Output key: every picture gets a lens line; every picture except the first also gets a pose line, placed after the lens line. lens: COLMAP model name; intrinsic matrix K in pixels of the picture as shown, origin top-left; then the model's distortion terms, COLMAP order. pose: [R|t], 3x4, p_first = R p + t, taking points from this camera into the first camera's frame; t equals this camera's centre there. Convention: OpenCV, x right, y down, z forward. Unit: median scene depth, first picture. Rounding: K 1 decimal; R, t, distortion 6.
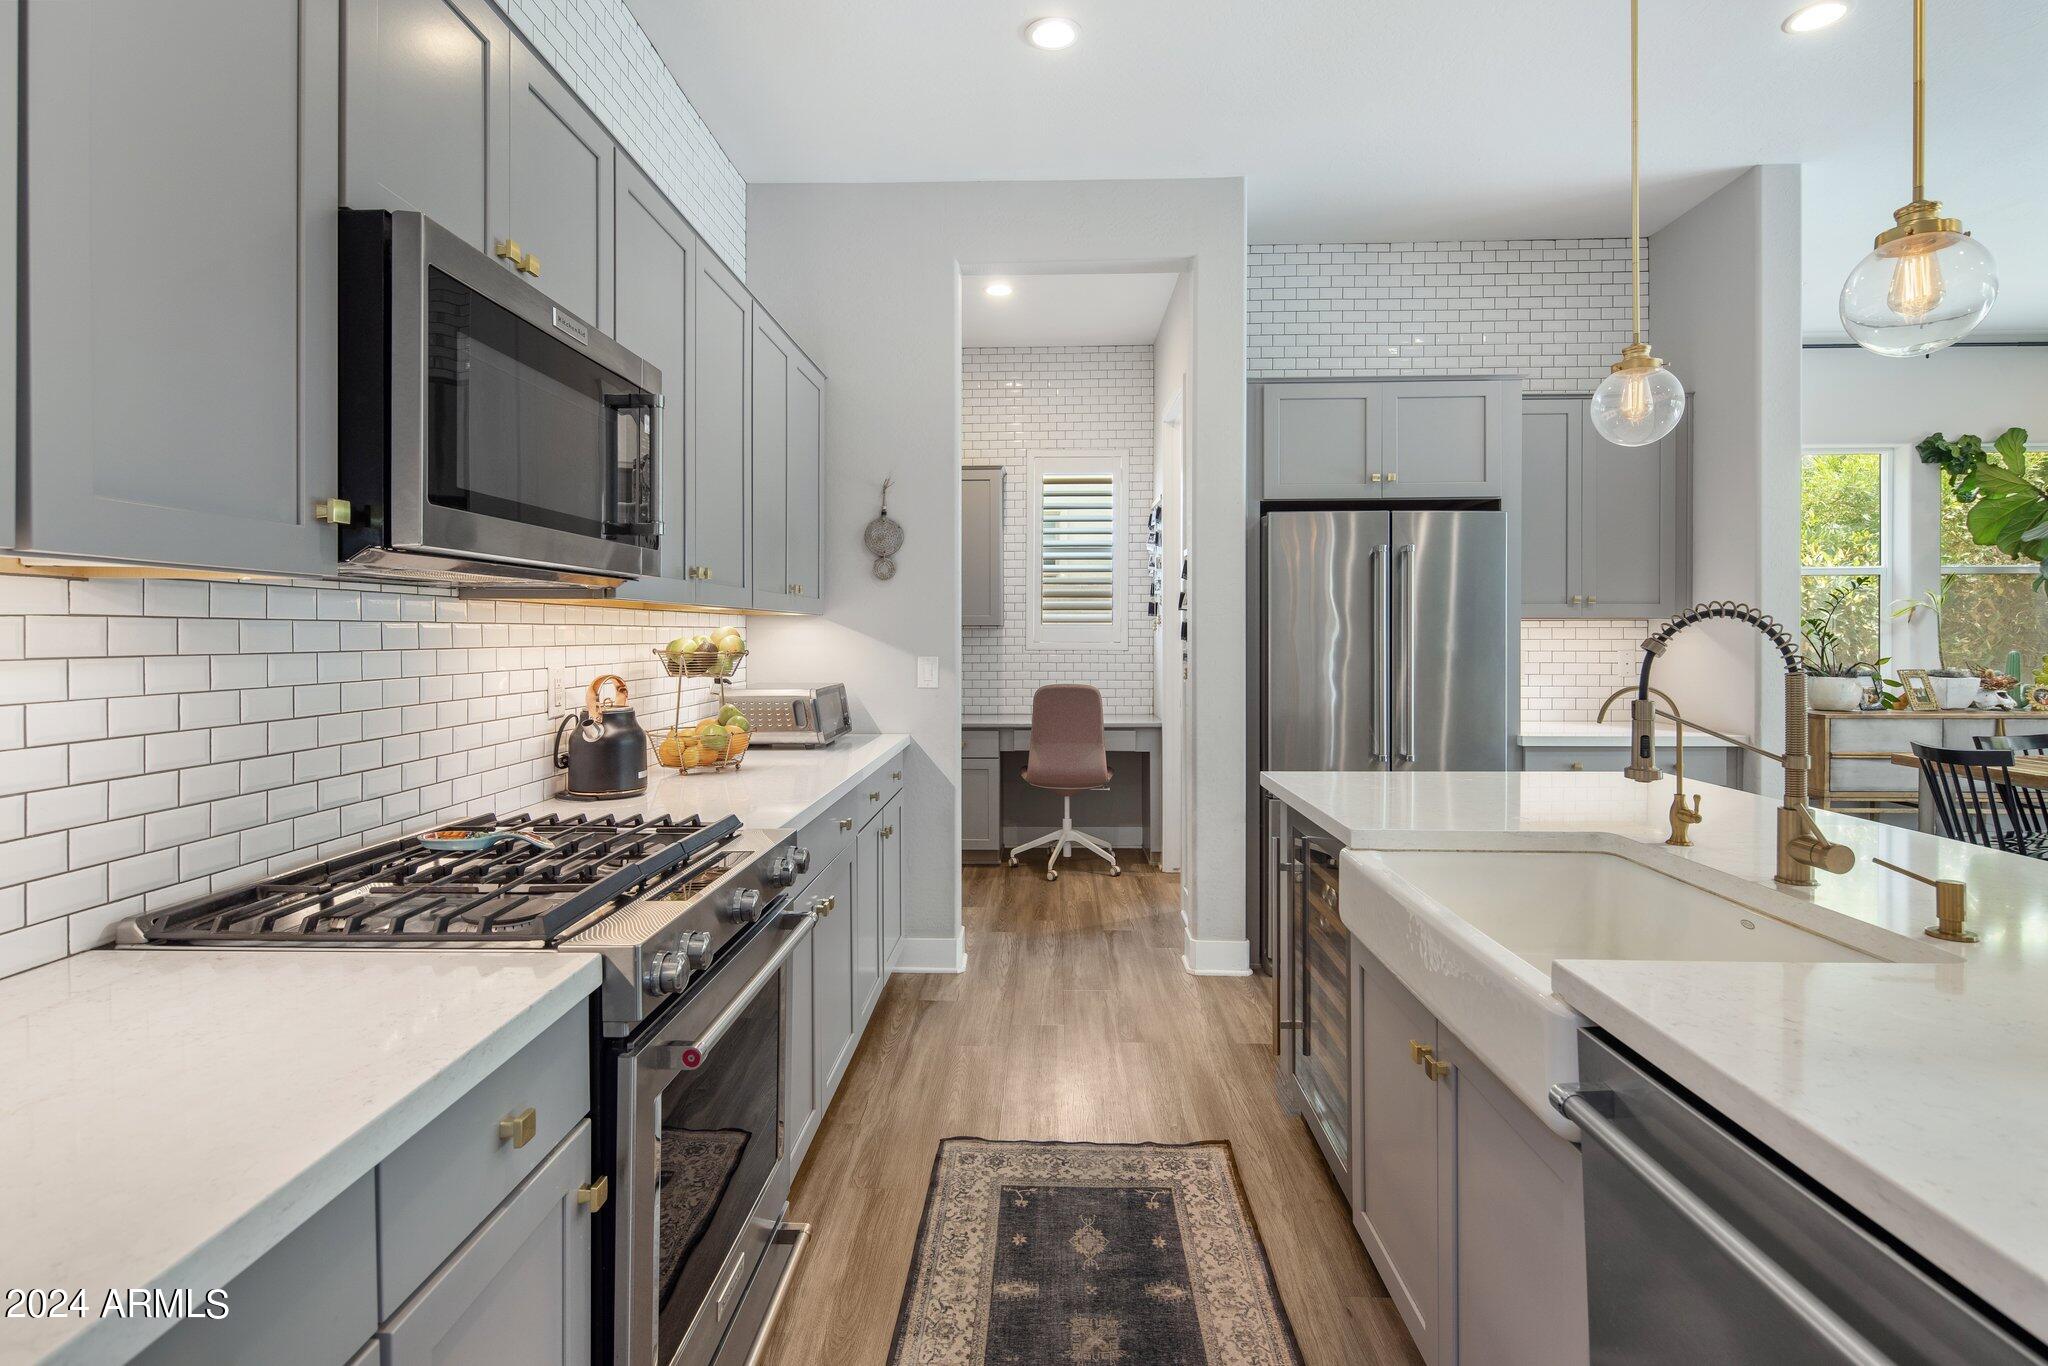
lens RADIAL K [[990.2, 0, 1008.6], [0, 990.2, 635.6], [0, 0, 1]] dist [0.004389, -0.003160]
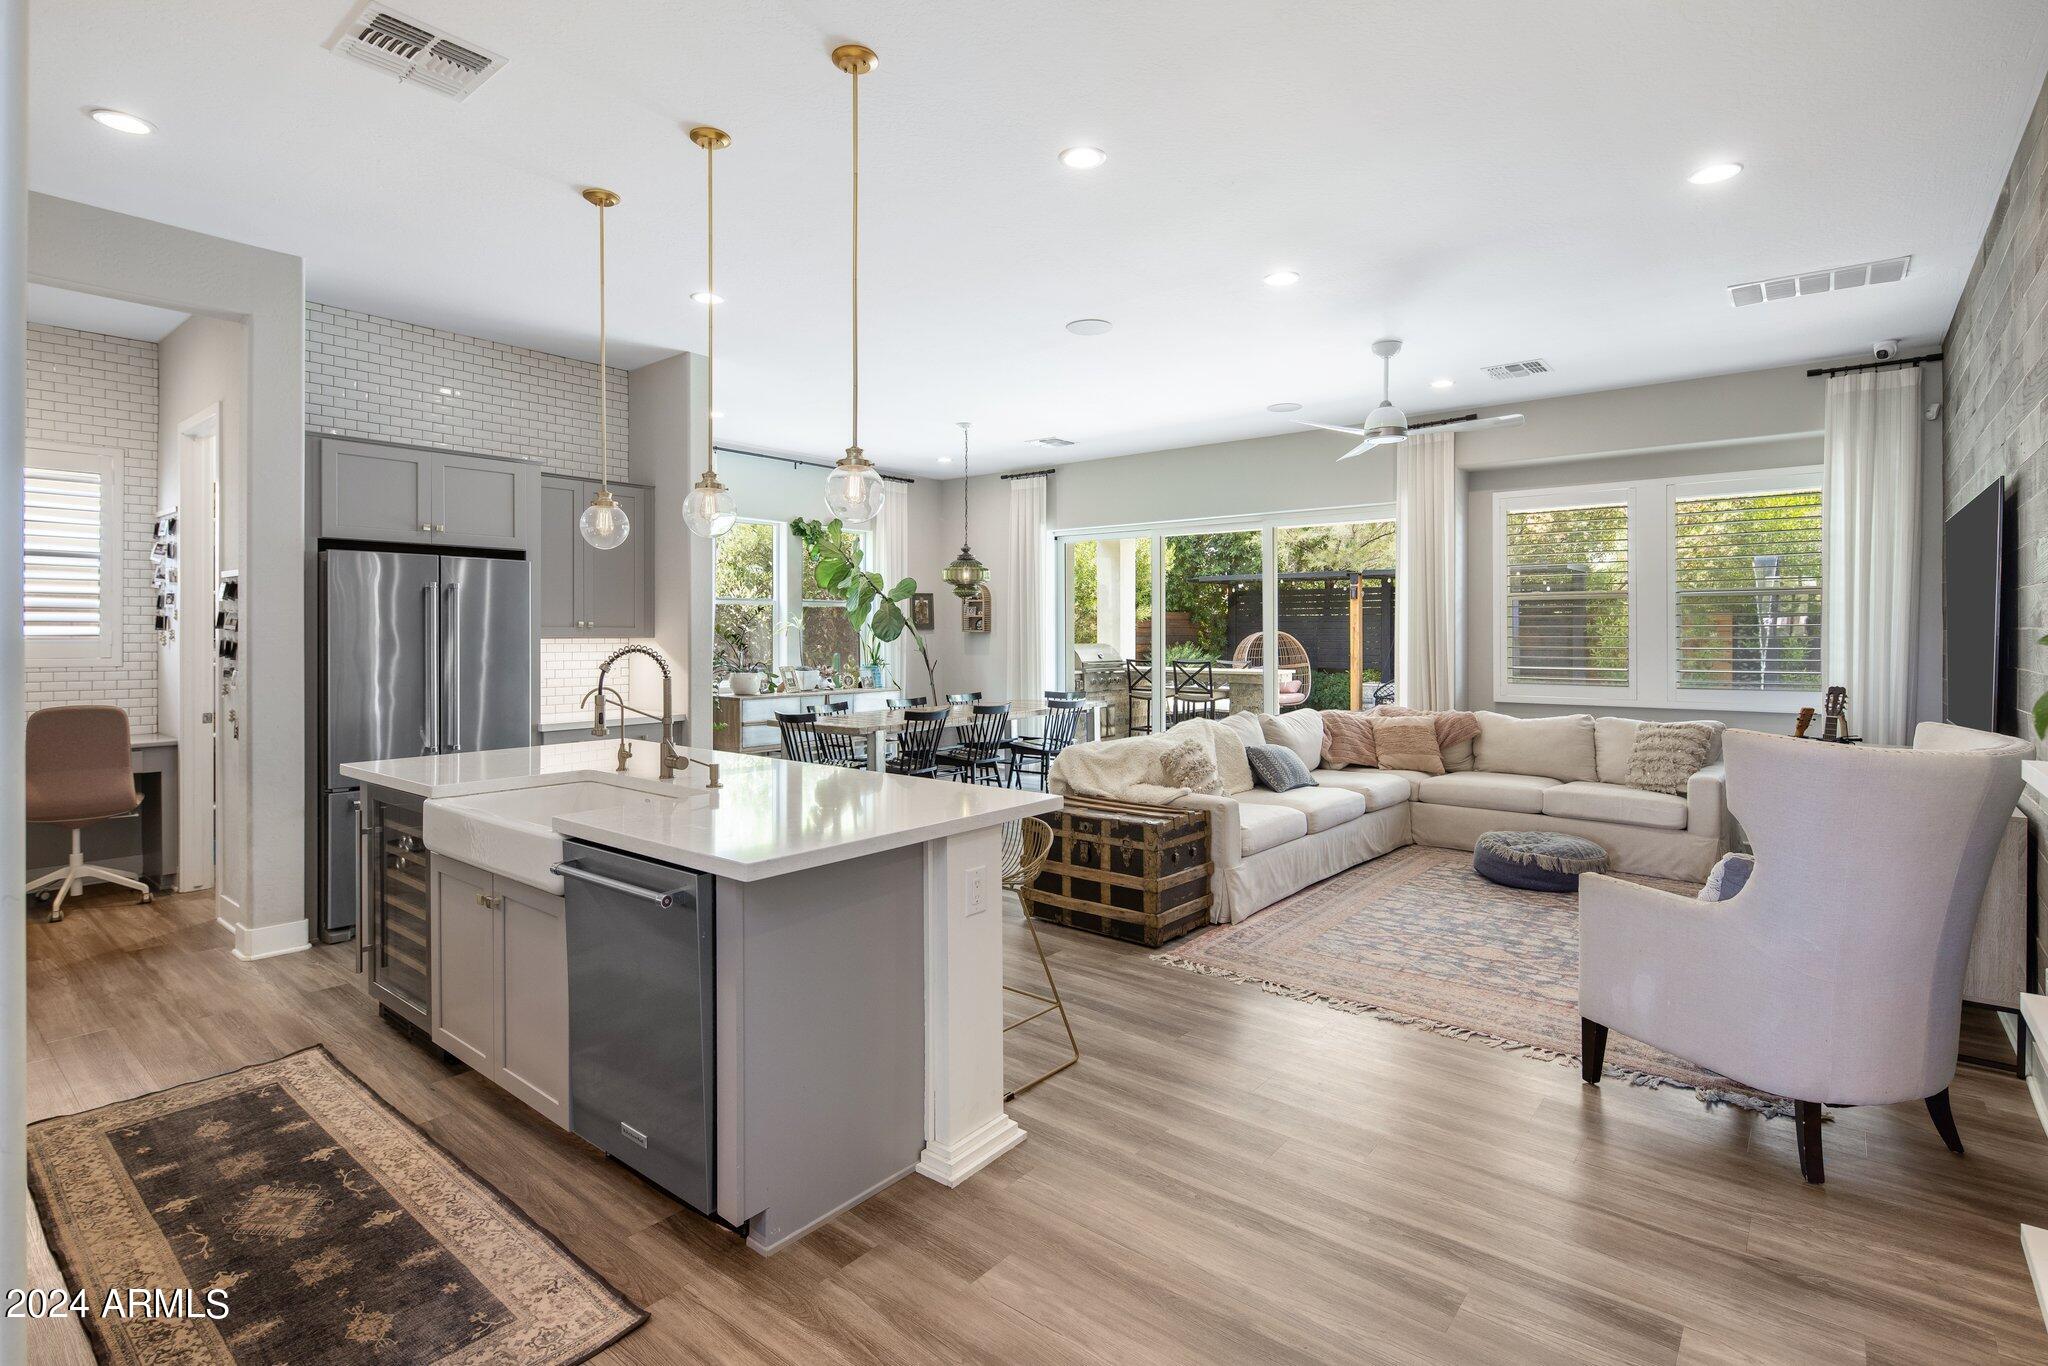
lens RADIAL K [[990.2, 0, 1019.0], [0, 990.2, 640.8], [0, 0, 1]] dist [0.004389, -0.003160]
pose [[0.601737, -0.003971, 0.798684, -0.185321], [-0.000685, 0.999985, 0.005488, -0.023337], [-0.798694, -0.003850, 0.601726, -0.365128]]
